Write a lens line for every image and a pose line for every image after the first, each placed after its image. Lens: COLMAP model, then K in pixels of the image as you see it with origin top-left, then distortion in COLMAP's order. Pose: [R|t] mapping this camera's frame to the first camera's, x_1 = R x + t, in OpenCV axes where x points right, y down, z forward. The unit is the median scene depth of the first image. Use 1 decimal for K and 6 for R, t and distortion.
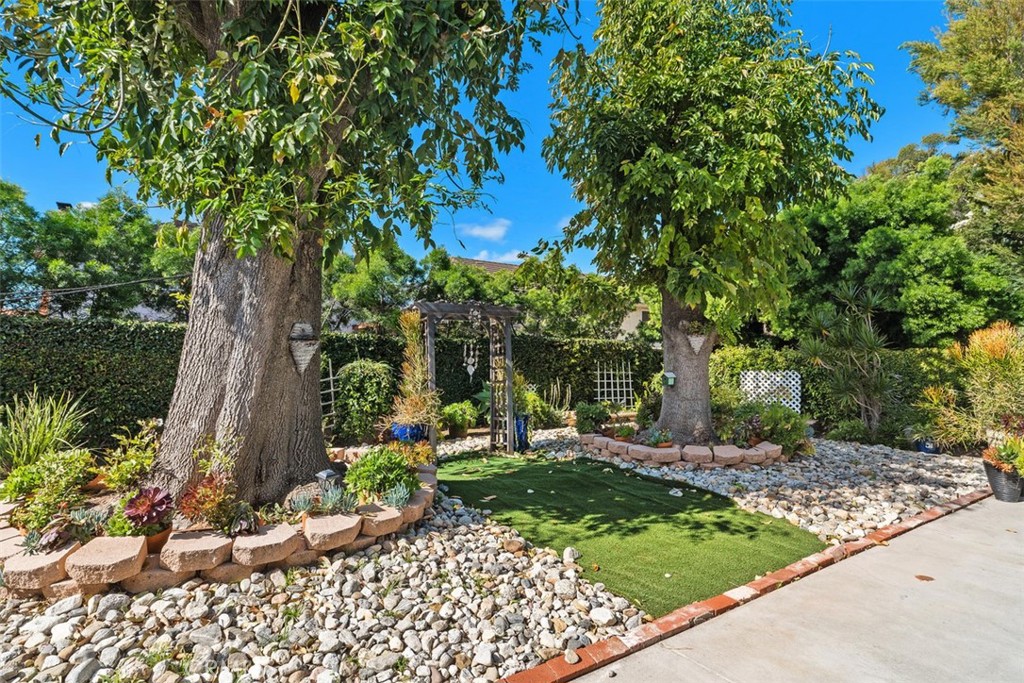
lens RADIAL K [[470.2, 0, 511.5], [0, 470.2, 336.9], [0, 0, 1]] dist [0.003394, -0.000260]
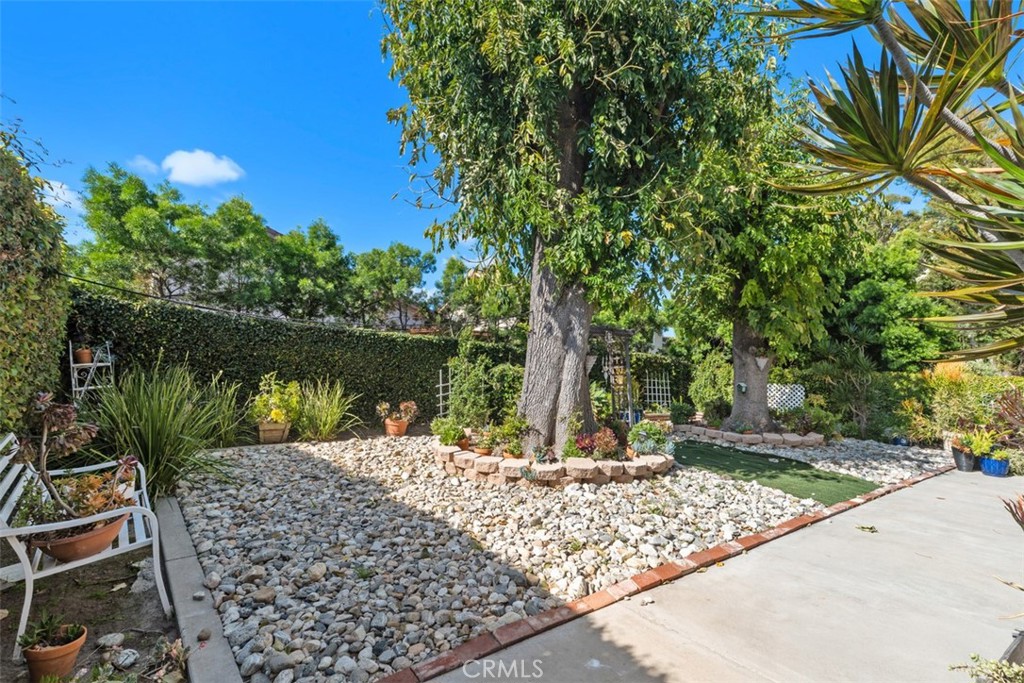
lens RADIAL K [[464.6, 0, 513.7], [0, 464.6, 346.5], [0, 0, 1]] dist [0.010165, -0.001564]
pose [[0.994544, 0.045275, 0.093979, -0.389389], [-0.046369, 0.998879, 0.009489, -0.012062], [-0.093444, -0.013795, 0.995529, -0.263497]]
